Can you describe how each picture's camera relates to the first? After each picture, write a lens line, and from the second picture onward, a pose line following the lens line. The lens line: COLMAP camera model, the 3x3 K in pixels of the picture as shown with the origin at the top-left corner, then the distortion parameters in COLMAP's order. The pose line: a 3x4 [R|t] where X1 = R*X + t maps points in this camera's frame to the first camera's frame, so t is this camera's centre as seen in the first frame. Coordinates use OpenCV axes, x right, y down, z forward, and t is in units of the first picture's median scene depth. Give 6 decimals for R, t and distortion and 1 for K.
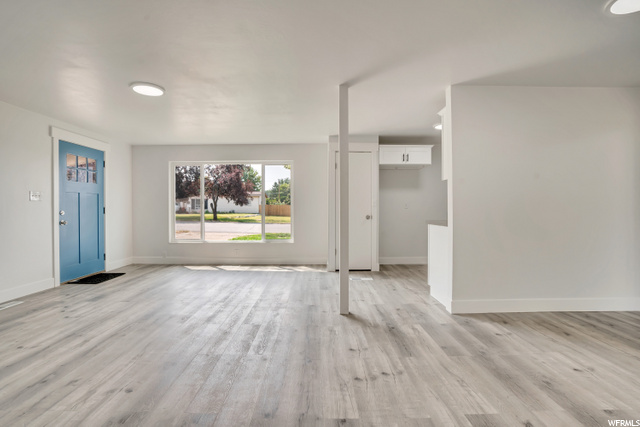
lens RADIAL K [[302.3, 0, 318.6], [0, 302.3, 208.5], [0, 0, 1]] dist [-0.049547, 0.014413]
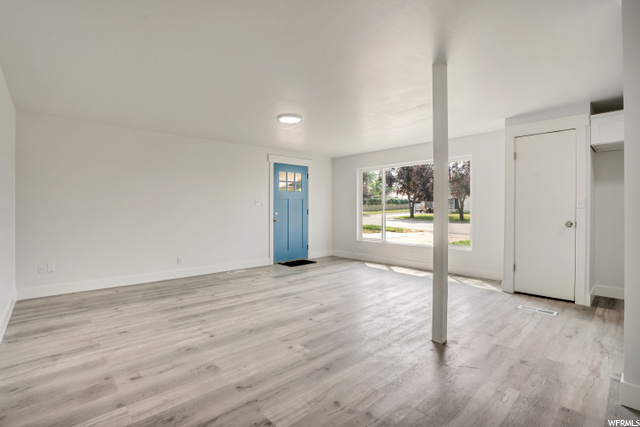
lens RADIAL K [[302.3, 0, 315.1], [0, 302.3, 213.7], [0, 0, 1]] dist [-0.049547, 0.014413]
pose [[0.670180, 0.012121, -0.742100, 0.305255], [0.002395, 0.999826, 0.018493, -0.010784], [0.742195, -0.014171, 0.670034, 0.138647]]
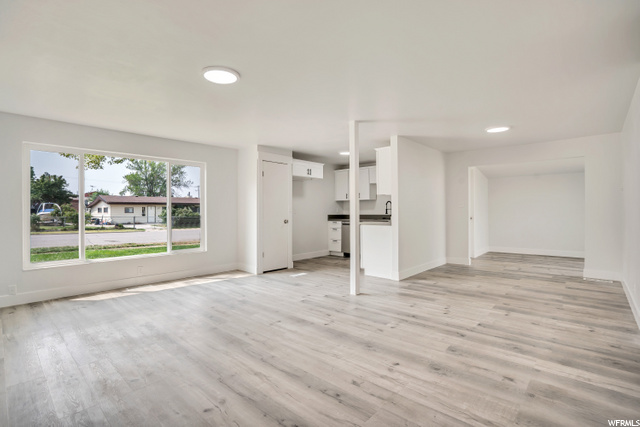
lens RADIAL K [[302.3, 0, 325.9], [0, 302.3, 212.6], [0, 0, 1]] dist [-0.049547, 0.014413]
pose [[0.677049, -0.005547, 0.735917, -0.652963], [0.003627, 0.999985, 0.004201, -0.009424], [-0.735929, -0.000175, 0.677058, 0.134429]]
